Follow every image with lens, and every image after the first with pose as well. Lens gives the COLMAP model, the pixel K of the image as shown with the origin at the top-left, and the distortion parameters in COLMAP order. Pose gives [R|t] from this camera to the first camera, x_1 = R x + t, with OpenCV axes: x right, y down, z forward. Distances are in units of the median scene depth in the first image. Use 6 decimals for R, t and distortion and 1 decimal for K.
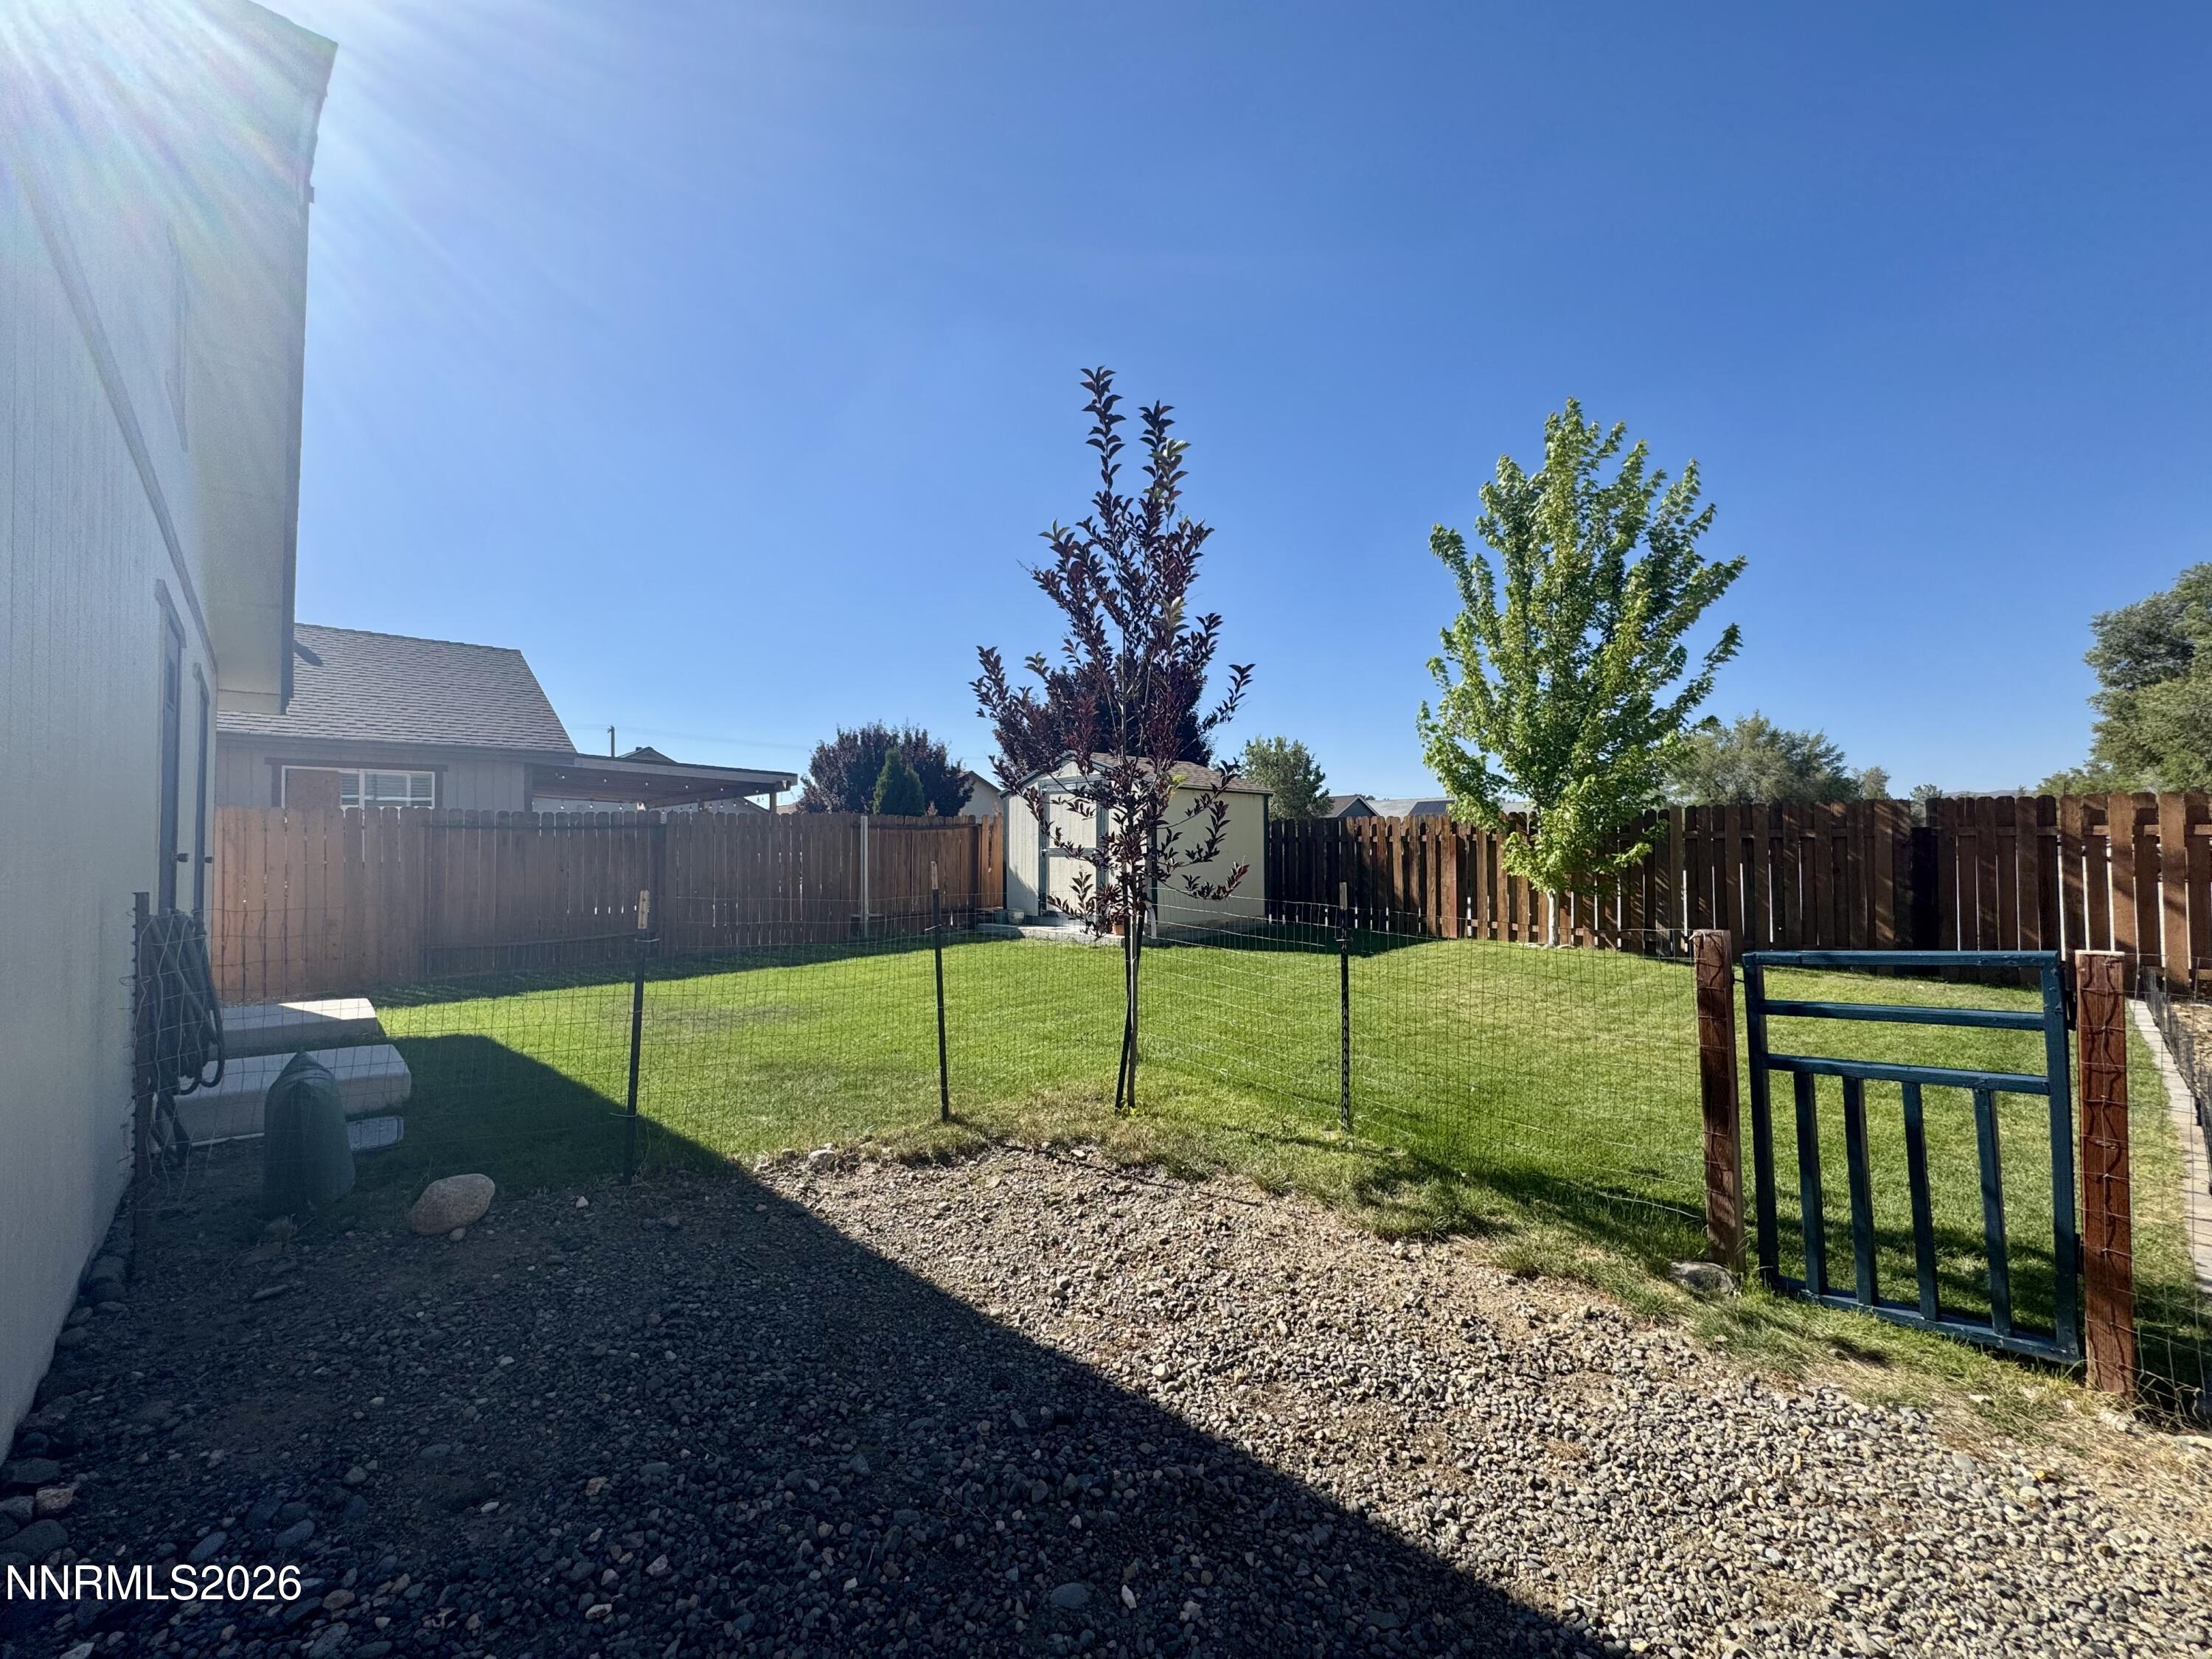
lens RADIAL K [[877.7, 0, 1109.9], [0, 877.7, 830.0], [0, 0, 1]] dist [-0.009354, 0.000072]
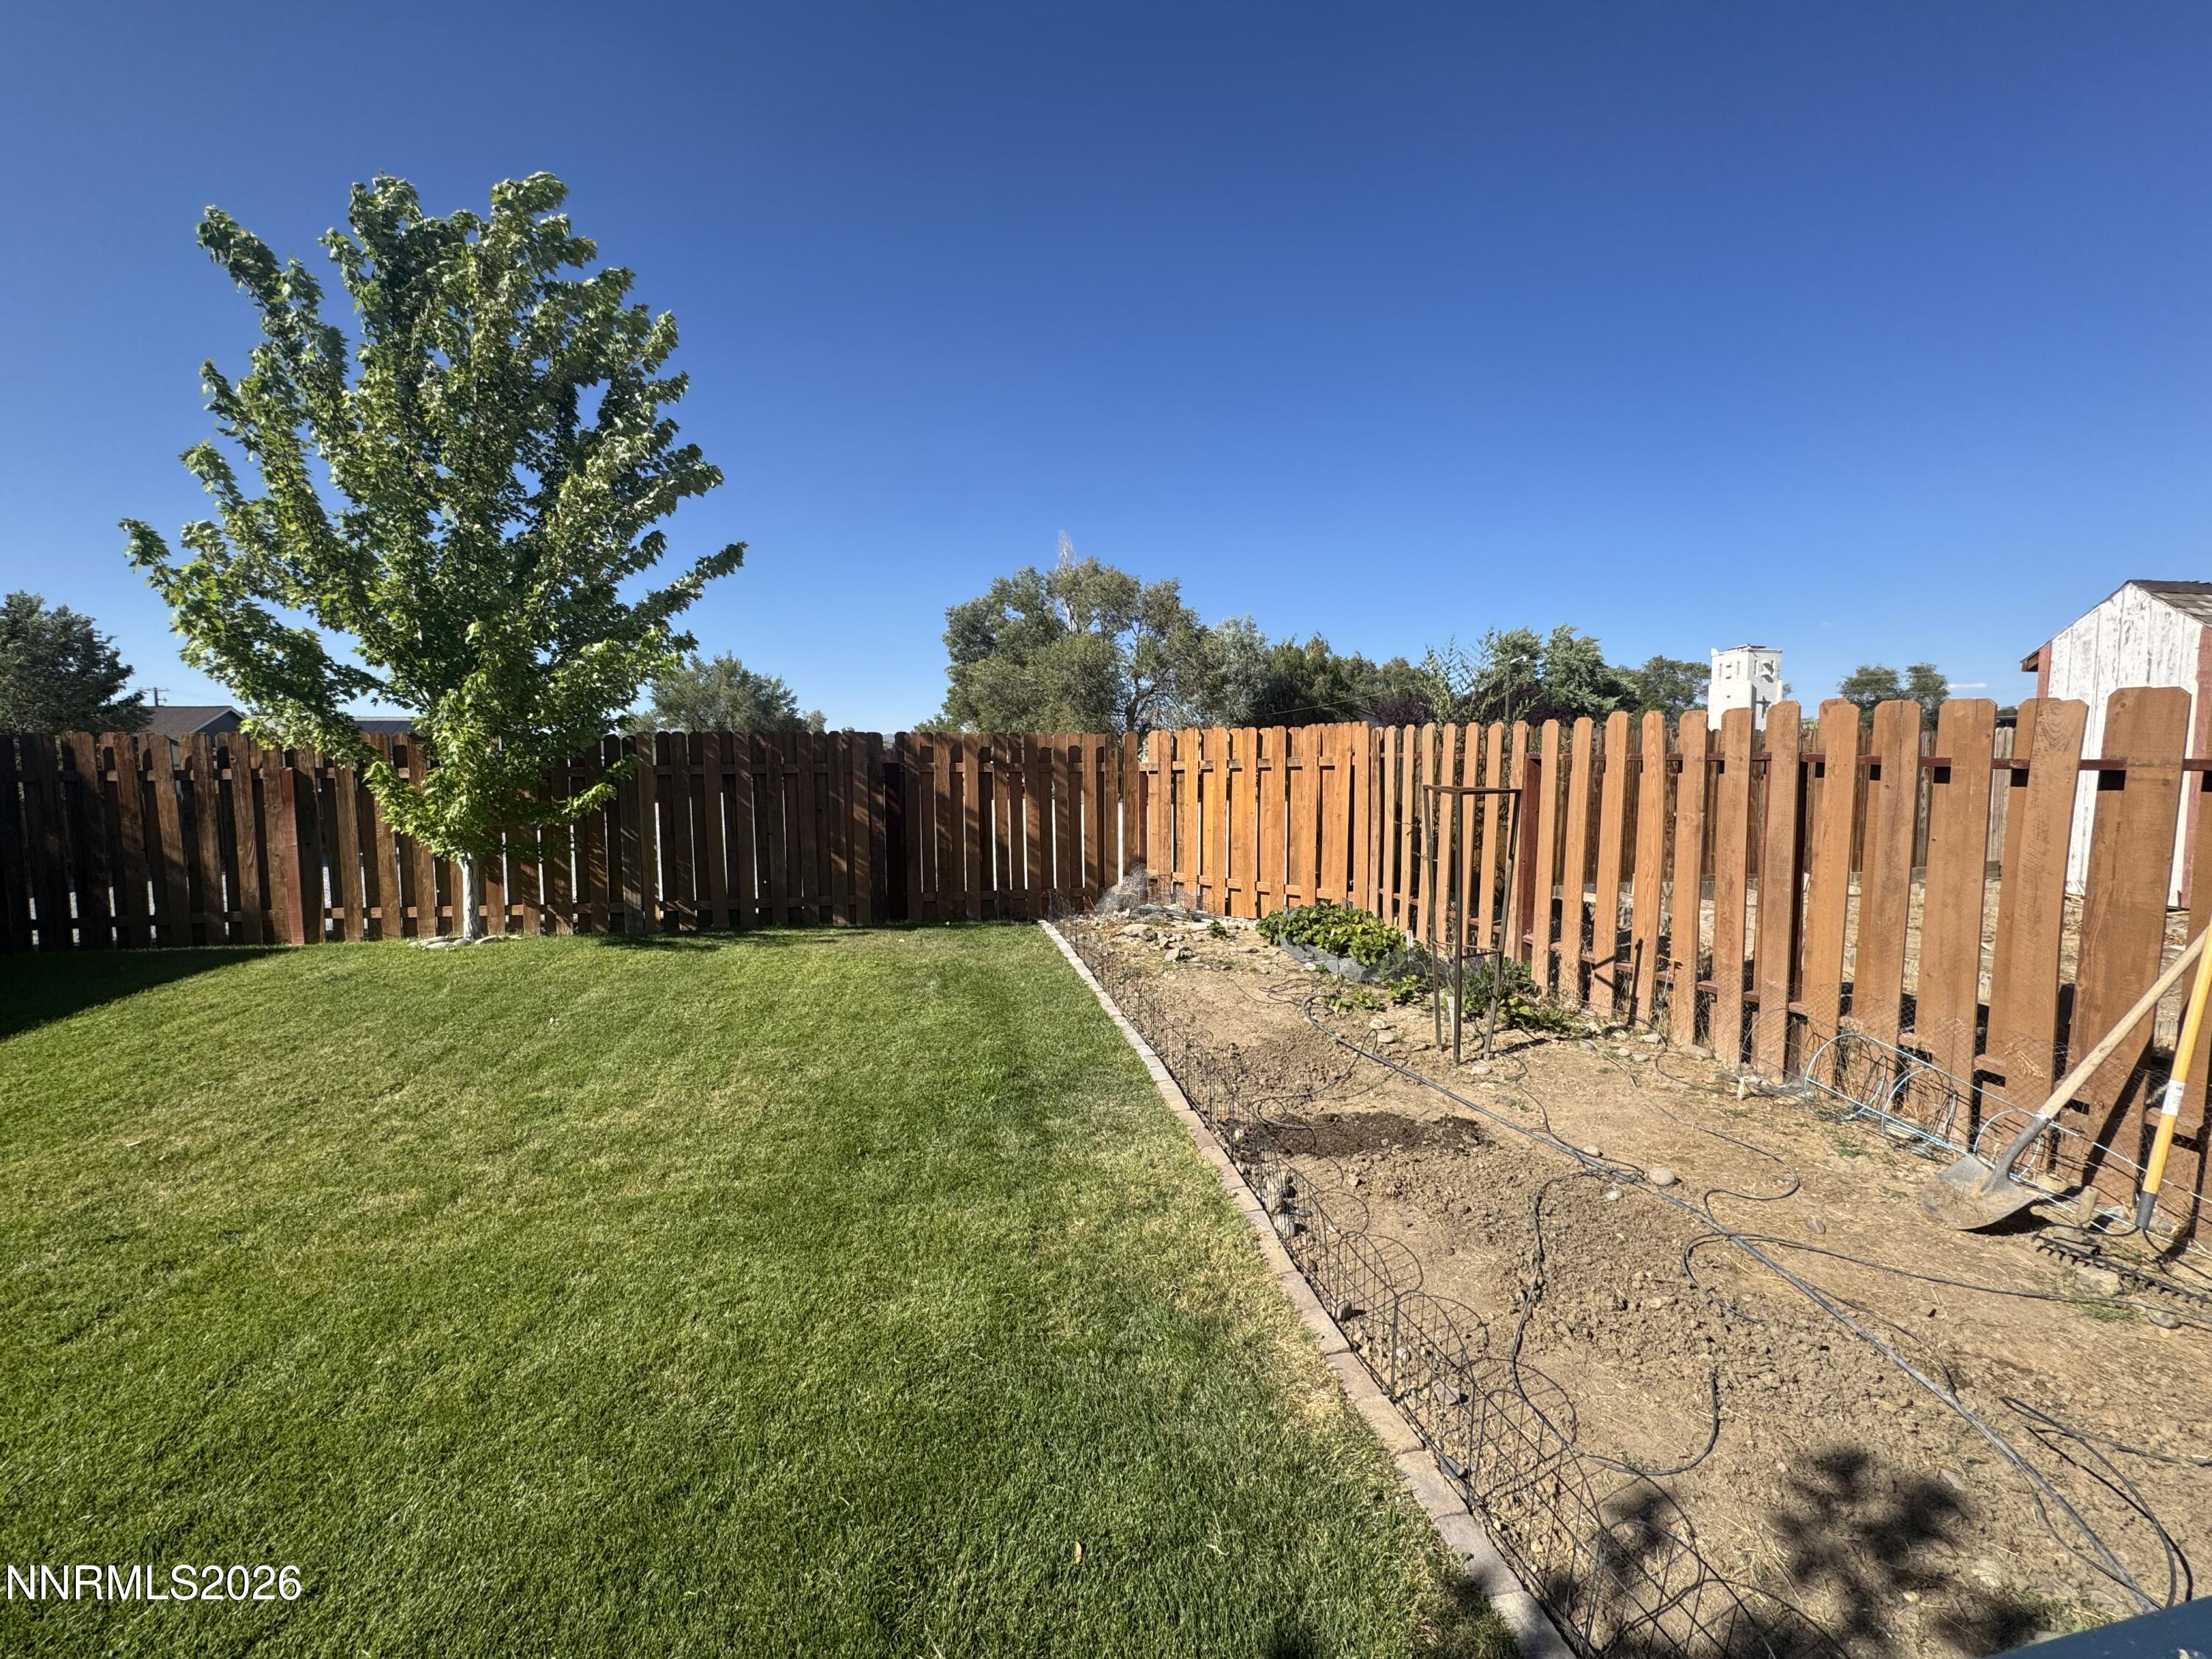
lens RADIAL K [[877.7, 0, 1110.5], [0, 877.7, 832.5], [0, 0, 1]] dist [-0.009354, 0.000072]
pose [[0.503253, -0.062222, 0.861896, 0.165932], [-0.009382, 0.996952, 0.077450, -0.002170], [-0.864088, -0.047063, 0.501136, 0.230967]]
